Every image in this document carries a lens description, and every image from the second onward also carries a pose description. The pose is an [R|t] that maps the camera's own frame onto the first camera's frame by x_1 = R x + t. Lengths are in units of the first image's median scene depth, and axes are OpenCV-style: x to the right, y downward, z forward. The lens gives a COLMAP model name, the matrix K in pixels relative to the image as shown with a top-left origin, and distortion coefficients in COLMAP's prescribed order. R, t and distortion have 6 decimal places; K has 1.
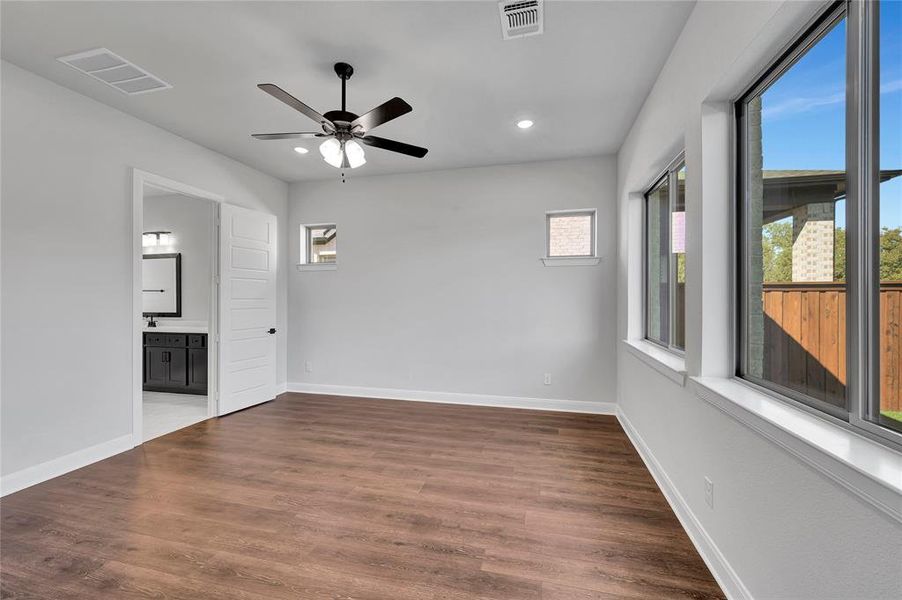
lens RADIAL K [[356.9, 0, 455.5], [0, 356.9, 298.1], [0, 0, 1]] dist [-0.001163, -0.000312]
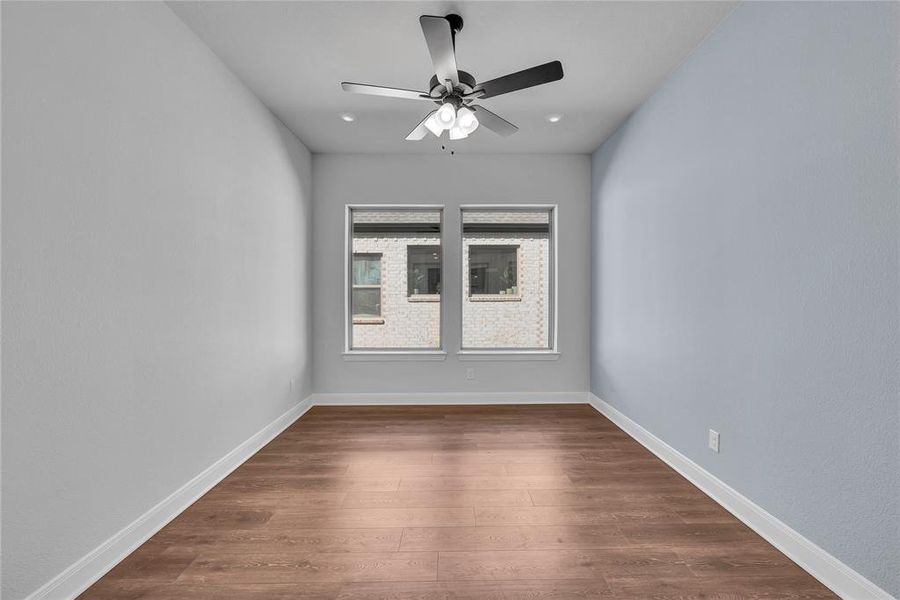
lens RADIAL K [[366.0, 0, 448.2], [0, 366.0, 302.4], [0, 0, 1]] dist [-0.000832, -0.000142]
pose [[0.960017, -0.008986, 0.279797, -0.319021], [0.000892, 0.999578, 0.029042, -0.005334], [-0.279940, -0.027631, 0.959620, 0.092924]]
